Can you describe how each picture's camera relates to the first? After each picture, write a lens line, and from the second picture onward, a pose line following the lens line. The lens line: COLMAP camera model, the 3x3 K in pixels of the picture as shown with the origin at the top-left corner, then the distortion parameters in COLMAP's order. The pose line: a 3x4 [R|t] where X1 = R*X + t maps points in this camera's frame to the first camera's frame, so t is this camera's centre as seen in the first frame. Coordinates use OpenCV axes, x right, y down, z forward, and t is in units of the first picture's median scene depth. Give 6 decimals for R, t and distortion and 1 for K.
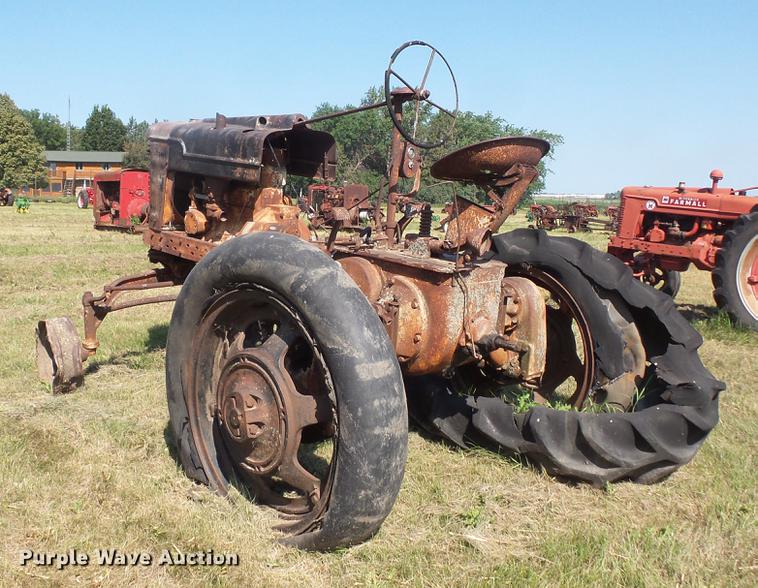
lens RADIAL K [[784.4, 0, 351.3], [0, 784.4, 277.2], [0, 0, 1]] dist [-0.002062, 0.005158]
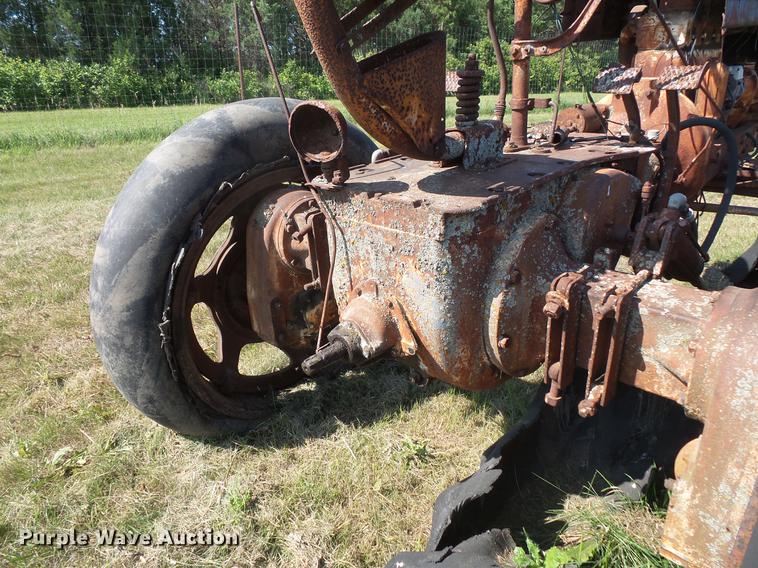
lens RADIAL K [[525.2, 0, 382.8], [0, 525.2, 286.8], [0, 0, 1]] dist [-0.000162, 0.000725]
pose [[0.049738, 0.347402, -0.936396, 0.386773], [-0.117412, 0.933089, 0.339939, -0.054709], [0.991837, 0.093037, 0.087200, 0.795138]]
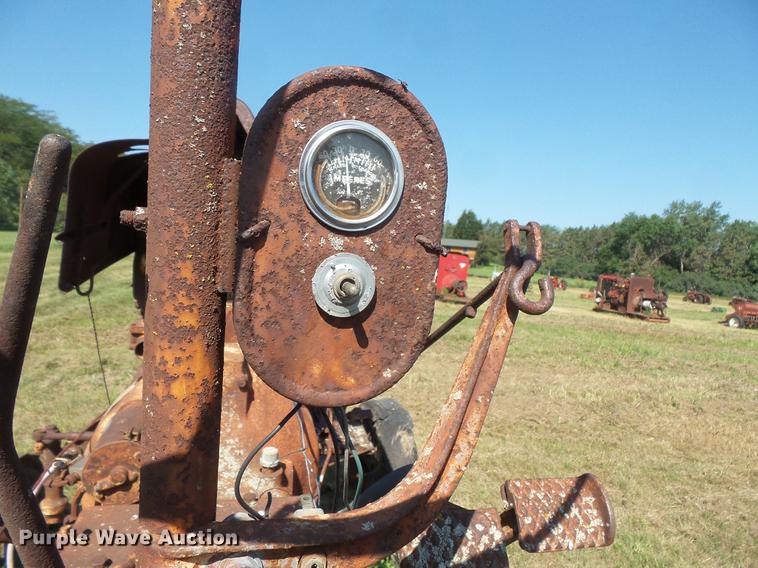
lens RADIAL K [[524.1, 0, 383.1], [0, 524.1, 288.0], [0, 0, 1]] dist [-0.000825, -0.009074]
pose [[0.887034, 0.090950, -0.452657, 0.101083], [-0.123537, 0.991413, -0.042886, -0.125860], [0.444870, 0.093961, 0.890653, 0.837951]]
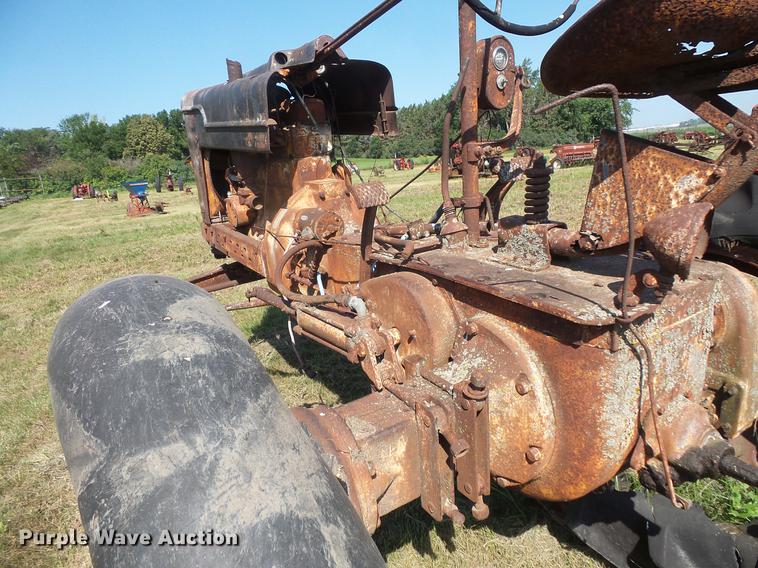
lens RADIAL K [[528.1, 0, 383.6], [0, 528.1, 287.0], [0, 0, 1]] dist [0.002237, -0.003528]
pose [[0.976467, -0.072947, -0.202955, 0.054444], [0.100938, 0.986208, 0.131169, -0.056073], [0.190587, -0.148568, 0.970363, 0.555604]]
